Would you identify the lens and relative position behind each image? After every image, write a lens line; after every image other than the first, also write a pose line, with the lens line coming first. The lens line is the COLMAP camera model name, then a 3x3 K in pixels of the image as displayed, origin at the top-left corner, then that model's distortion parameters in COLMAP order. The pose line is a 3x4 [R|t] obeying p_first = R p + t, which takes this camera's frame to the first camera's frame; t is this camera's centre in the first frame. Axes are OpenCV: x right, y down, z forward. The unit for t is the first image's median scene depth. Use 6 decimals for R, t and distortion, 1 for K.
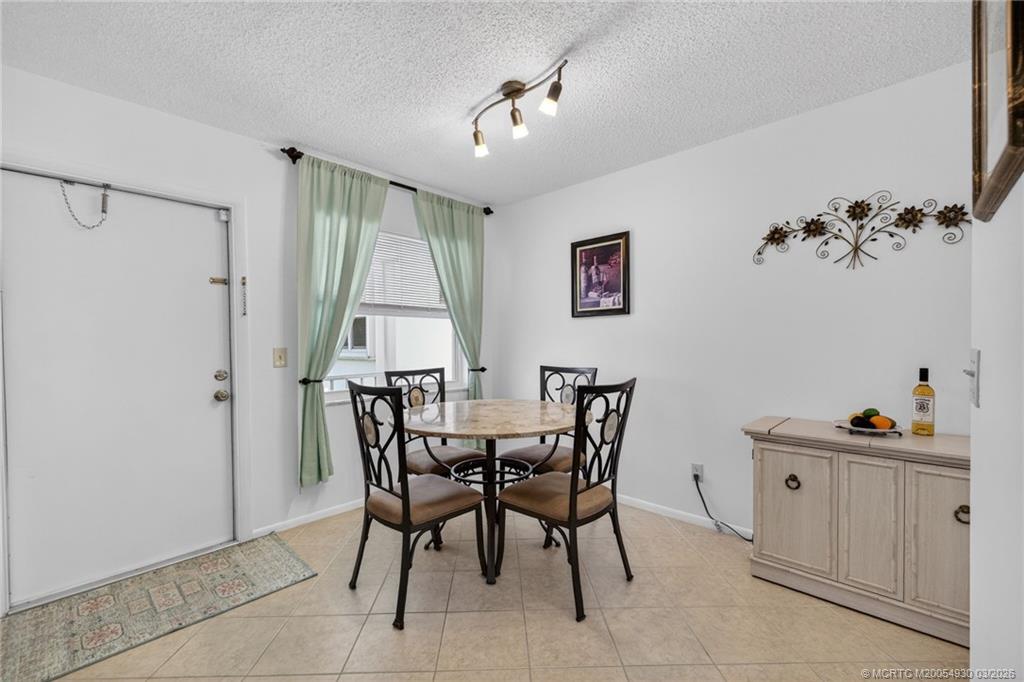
lens RADIAL K [[429.0, 0, 500.1], [0, 429.0, 353.4], [0, 0, 1]] dist [0.001497, -0.000130]
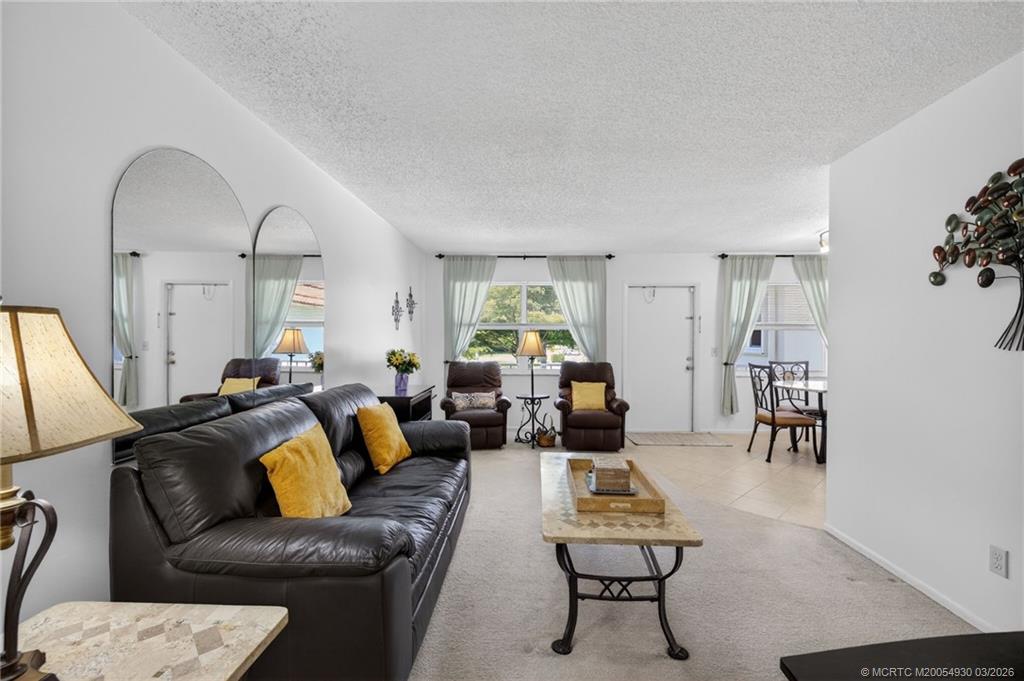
lens RADIAL K [[430.4, 0, 515.1], [0, 430.4, 343.4], [0, 0, 1]] dist [0.000797, 0.000002]
pose [[0.671498, 0.015832, -0.740837, 0.413437], [-0.025421, 0.999675, -0.001678, -0.003832], [0.740570, 0.019960, 0.671682, -1.190142]]
